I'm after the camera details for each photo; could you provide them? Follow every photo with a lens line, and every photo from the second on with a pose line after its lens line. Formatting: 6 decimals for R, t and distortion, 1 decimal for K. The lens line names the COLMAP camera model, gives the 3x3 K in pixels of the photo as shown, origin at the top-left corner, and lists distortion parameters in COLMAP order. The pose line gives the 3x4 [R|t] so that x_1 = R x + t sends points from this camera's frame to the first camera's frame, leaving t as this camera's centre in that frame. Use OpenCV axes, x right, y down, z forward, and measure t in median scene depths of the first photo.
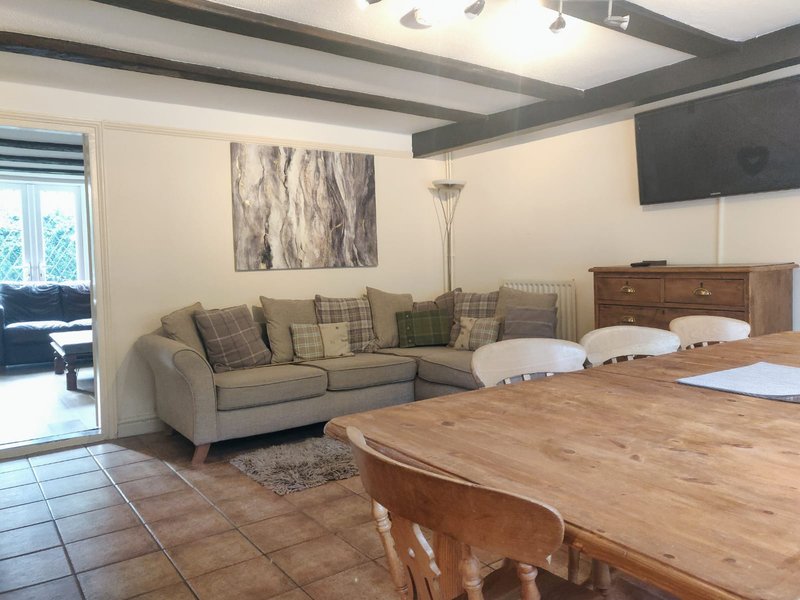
lens RADIAL K [[614.9, 0, 406.4], [0, 614.9, 295.3], [0, 0, 1]] dist [-0.008359, 0.047690]
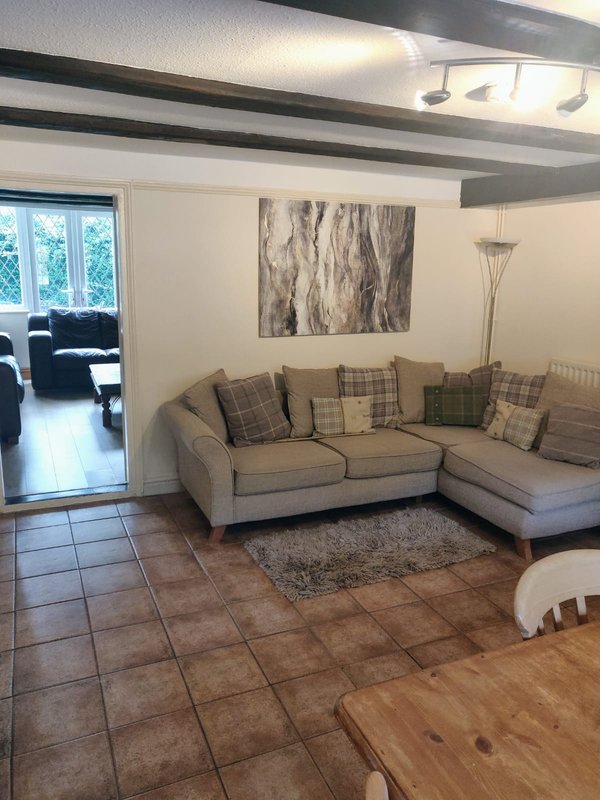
lens RADIAL K [[614.9, 0, 297.5], [0, 614.9, 402.2], [0, 0, 1]] dist [-0.008359, 0.047690]
pose [[0.975013, 0.090567, -0.202846, -0.015075], [-0.053326, 0.981841, 0.182055, -0.118036], [0.215651, -0.166689, 0.962138, 0.070544]]
